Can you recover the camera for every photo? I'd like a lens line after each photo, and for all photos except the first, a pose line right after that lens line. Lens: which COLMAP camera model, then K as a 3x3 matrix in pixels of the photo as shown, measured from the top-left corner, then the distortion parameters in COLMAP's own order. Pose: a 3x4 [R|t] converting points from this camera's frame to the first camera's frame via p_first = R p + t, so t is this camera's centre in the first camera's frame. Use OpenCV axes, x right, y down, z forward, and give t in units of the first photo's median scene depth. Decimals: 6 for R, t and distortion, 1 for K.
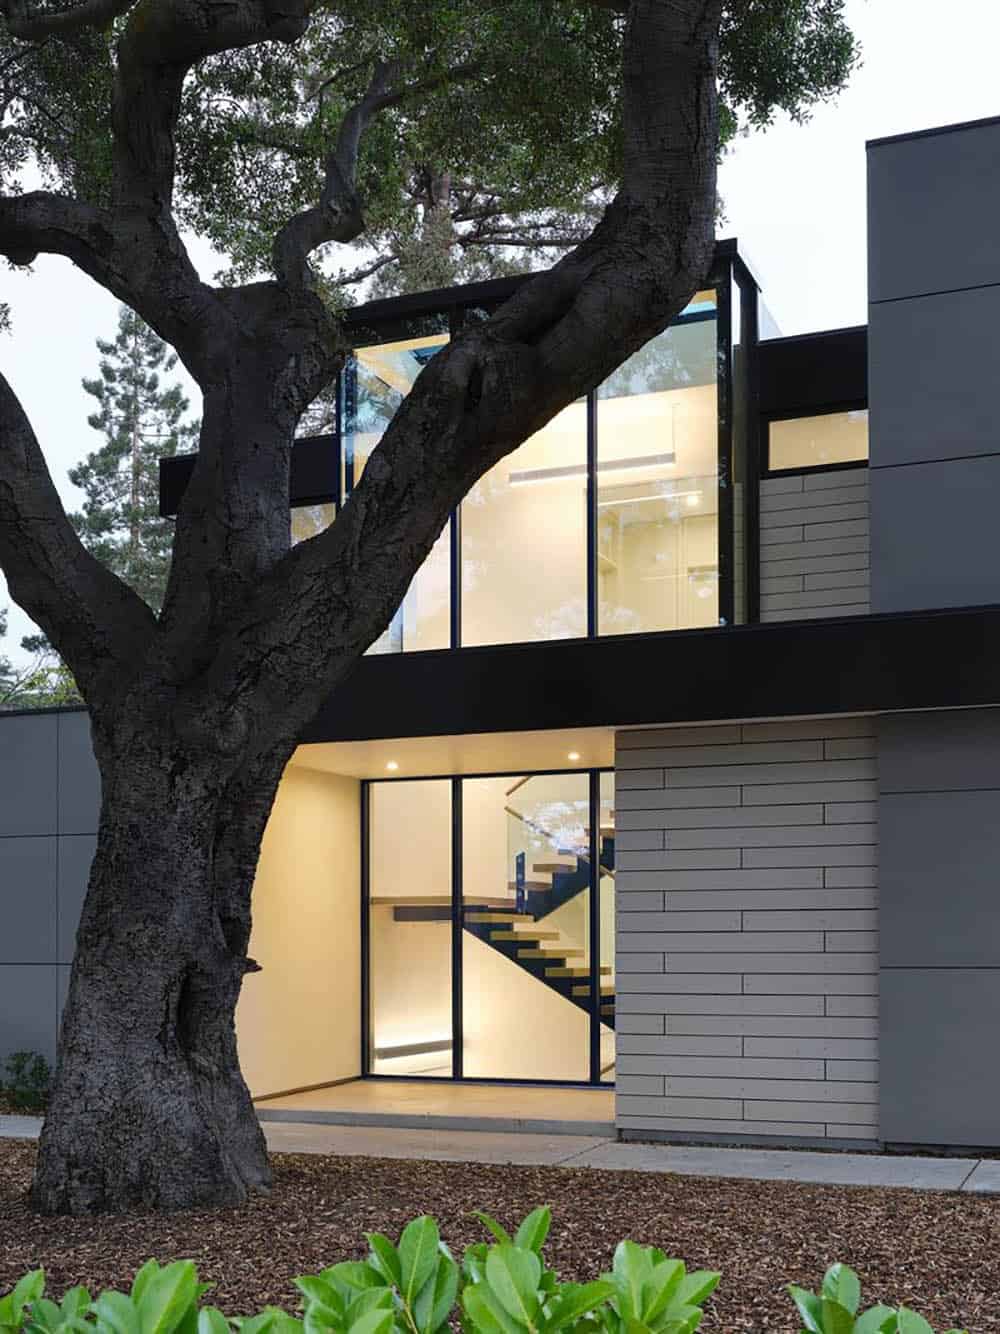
lens RADIAL K [[1559.4, 0, 518.8], [0, 1559.4, 668.3], [0, 0, 1]] dist [-0.023119, 0.032164]
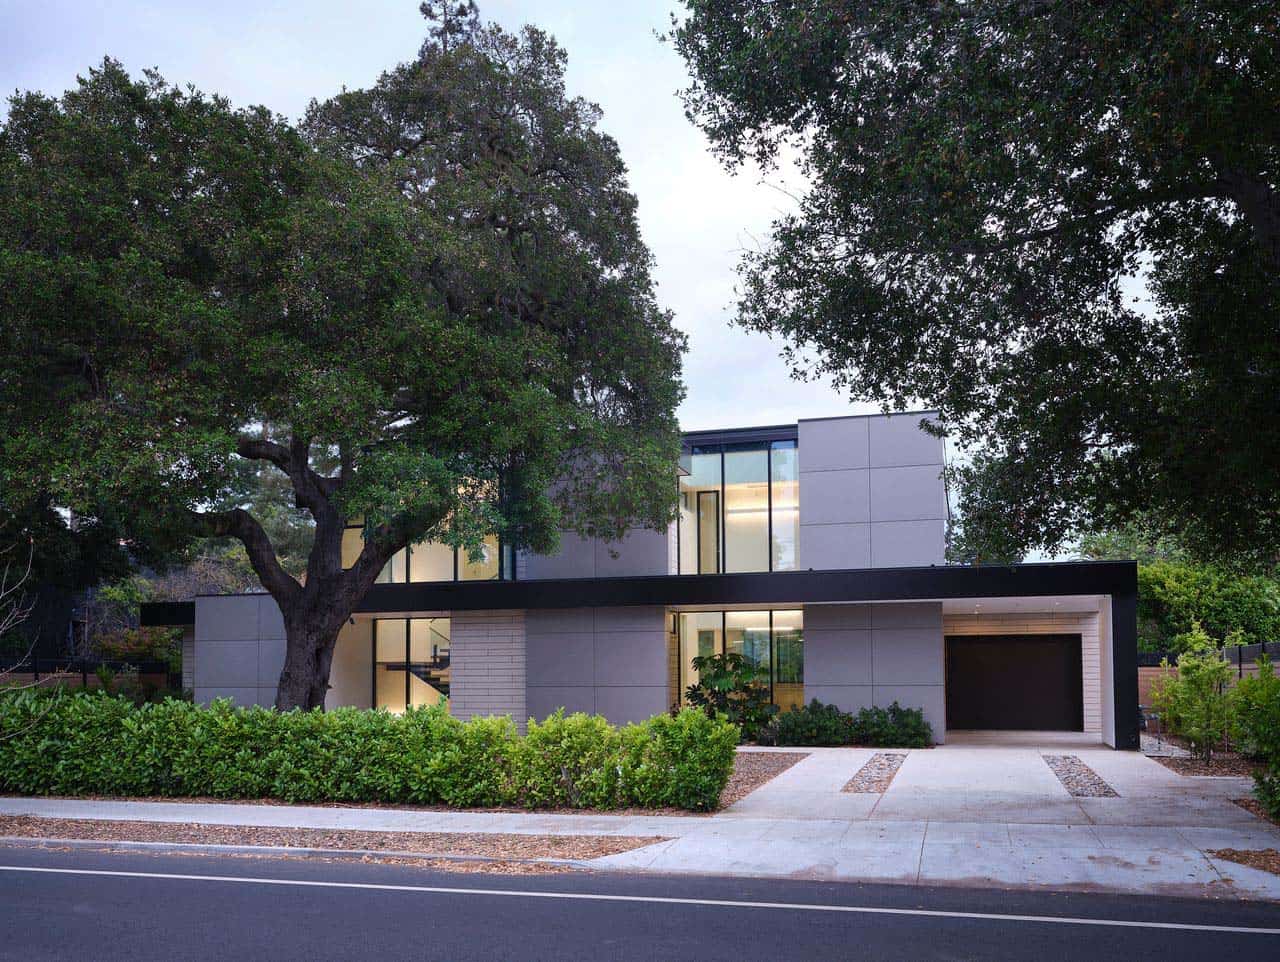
lens RADIAL K [[1115.7, 0, 640.0], [0, 1115.7, 481.0], [0, 0, 1]] dist [0.002947, 0.003785]
pose [[0.995413, 0.013250, 0.094752, 0.260248], [-0.013623, 0.999902, 0.003290, -0.269822], [-0.094699, -0.004565, 0.995495, -1.453806]]
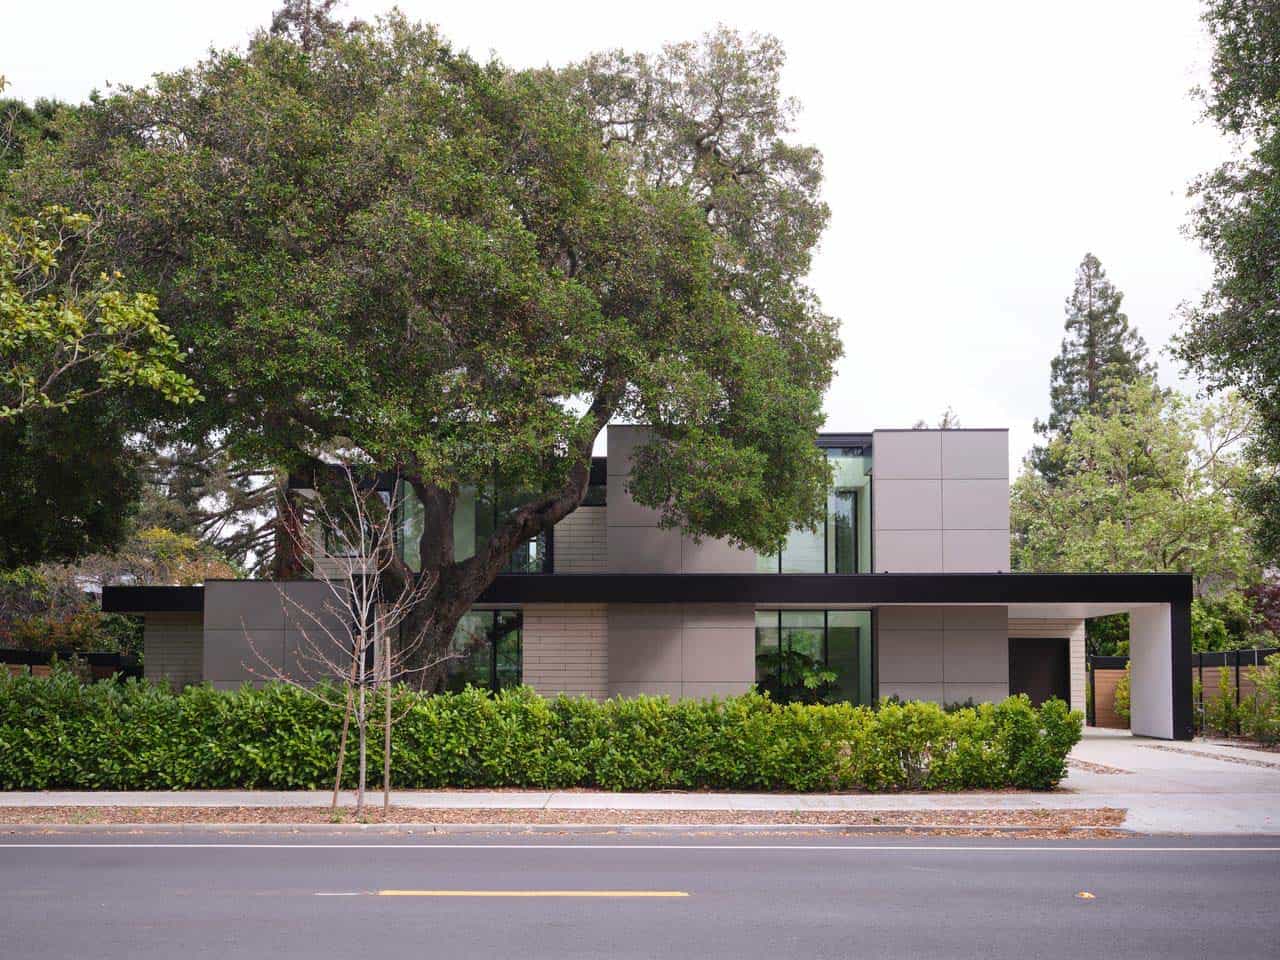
lens RADIAL K [[1149.0, 0, 640.0], [0, 1149.0, 480.0], [0, 0, 1]] dist [0.000037, -0.013062]
pose [[0.939816, 0.063073, 0.335809, -0.575574], [-0.064284, 0.997903, -0.007521, -0.229341], [-0.335579, -0.014518, 0.941900, -1.361978]]
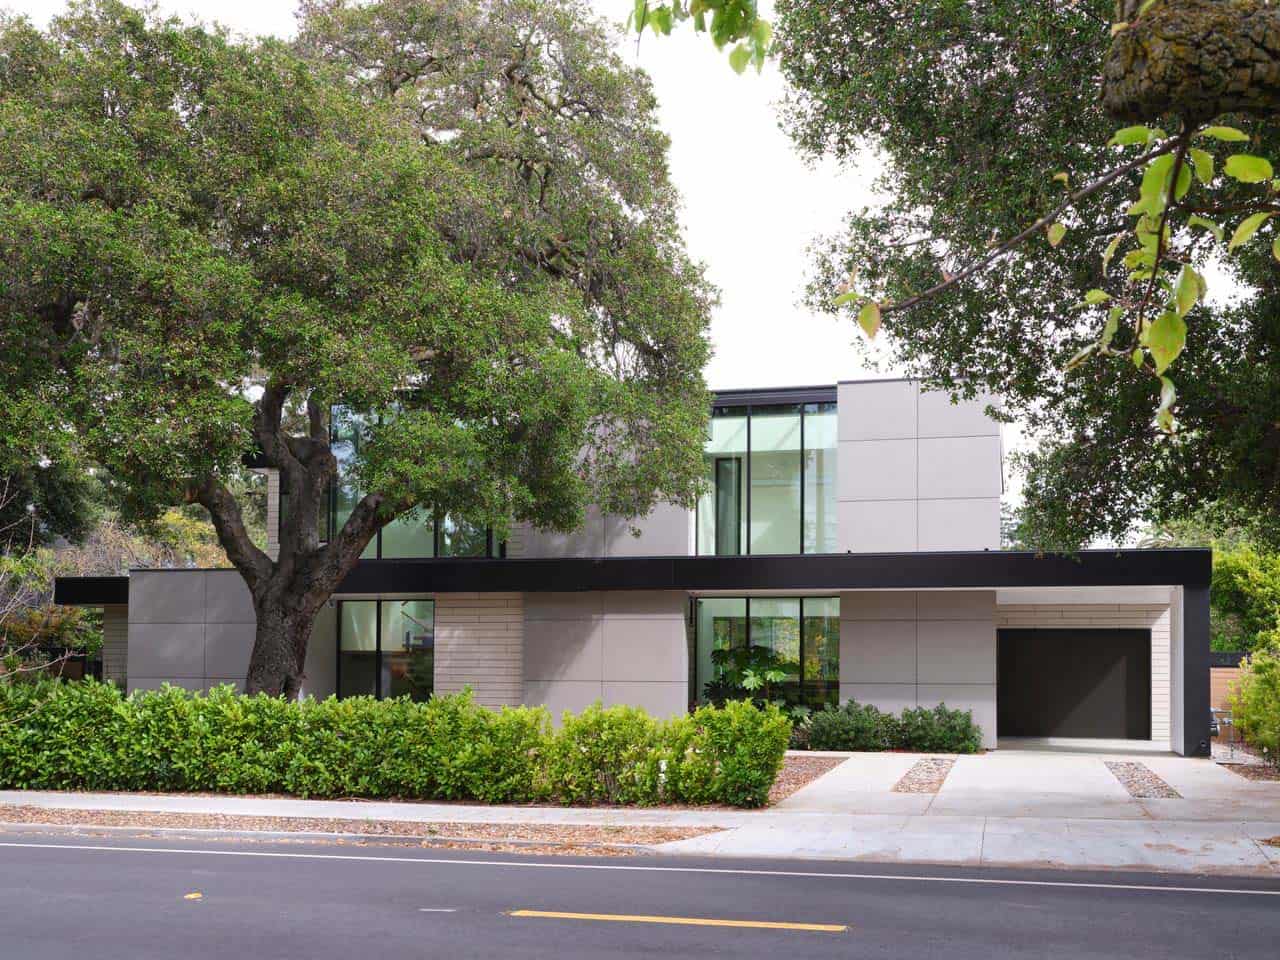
lens RADIAL K [[1414.3, 0, 655.2], [0, 1414.3, 437.5], [0, 0, 1]] dist [0.005042, -0.005754]
pose [[0.991295, 0.030445, 0.128093, 0.135419], [-0.031711, 0.999466, 0.007860, -0.304251], [-0.127786, -0.011853, 0.991731, -1.724668]]
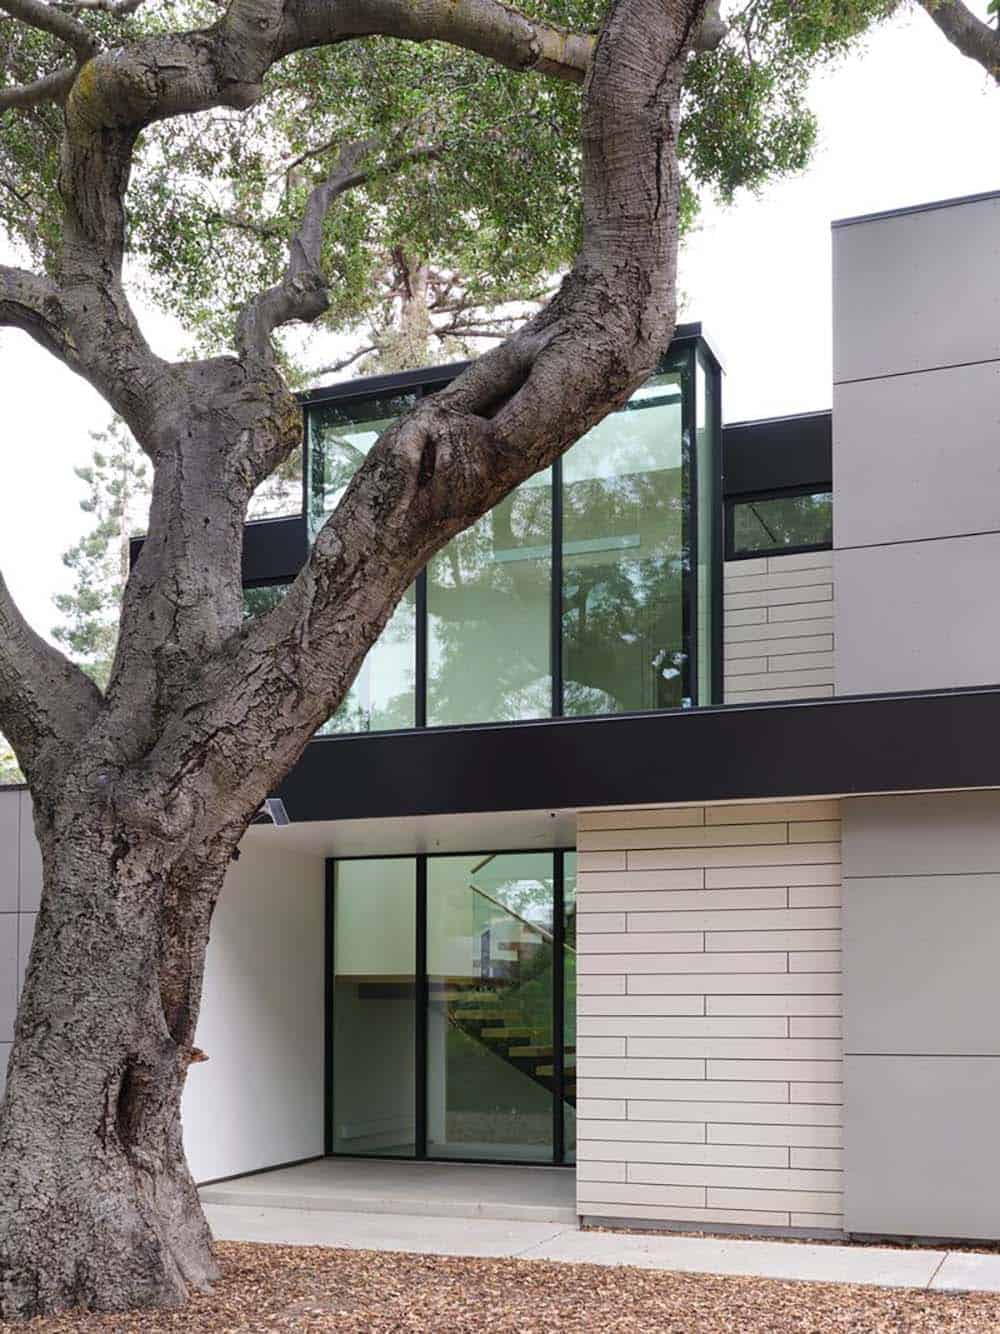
lens RADIAL K [[1474.0, 0, 498.5], [0, 1474.0, 703.0], [0, 0, 1]] dist [0.005042, -0.005754]
pose [[0.999983, 0.005897, -0.000099, 0.013442], [-0.005897, 0.999599, -0.027697, -0.003677], [-0.000064, 0.027697, 0.999616, 0.070169]]
